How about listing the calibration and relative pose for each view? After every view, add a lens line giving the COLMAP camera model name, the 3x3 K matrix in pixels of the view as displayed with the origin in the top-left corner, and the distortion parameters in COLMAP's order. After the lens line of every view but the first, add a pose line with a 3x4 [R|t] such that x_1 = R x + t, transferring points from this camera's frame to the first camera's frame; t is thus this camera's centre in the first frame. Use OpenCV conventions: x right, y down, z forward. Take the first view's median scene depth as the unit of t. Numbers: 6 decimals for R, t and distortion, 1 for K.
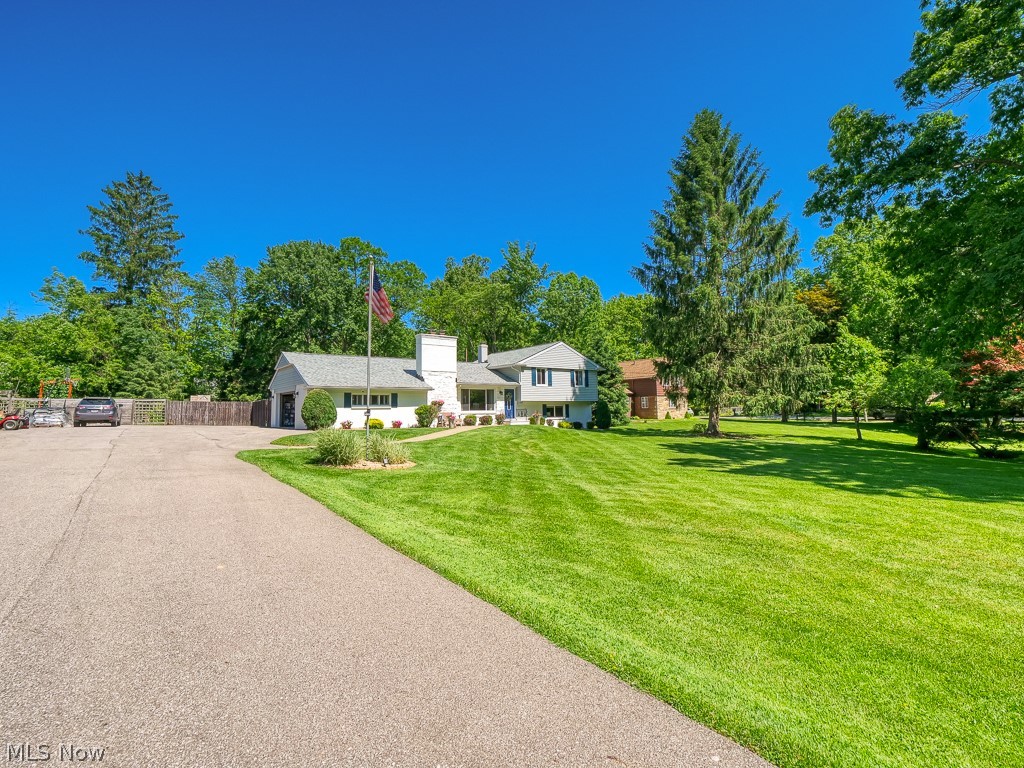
lens RADIAL K [[501.0, 0, 513.8], [0, 501.0, 376.4], [0, 0, 1]] dist [-0.010196, -0.000862]
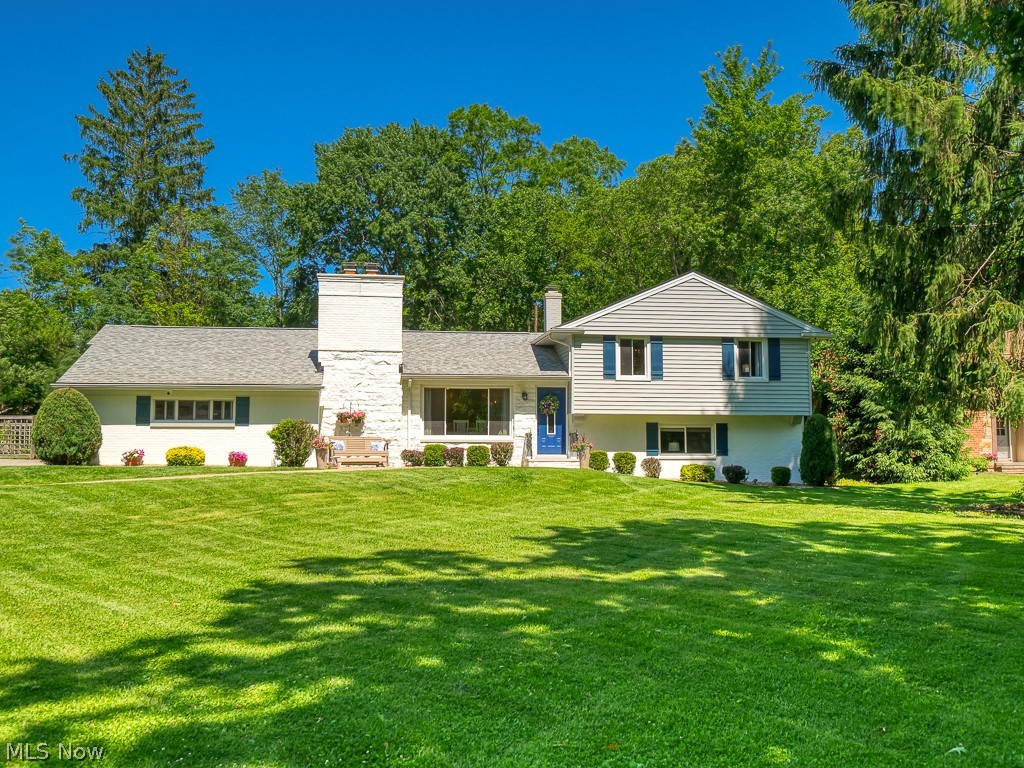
lens RADIAL K [[1006.9, 0, 511.8], [0, 1006.9, 389.1], [0, 0, 1]] dist [0.063885, -0.127718]
pose [[0.877260, -0.019723, -0.479610, 0.495454], [0.021821, 0.999761, -0.001201, 0.034566], [0.479519, -0.009412, 0.877481, 0.263360]]
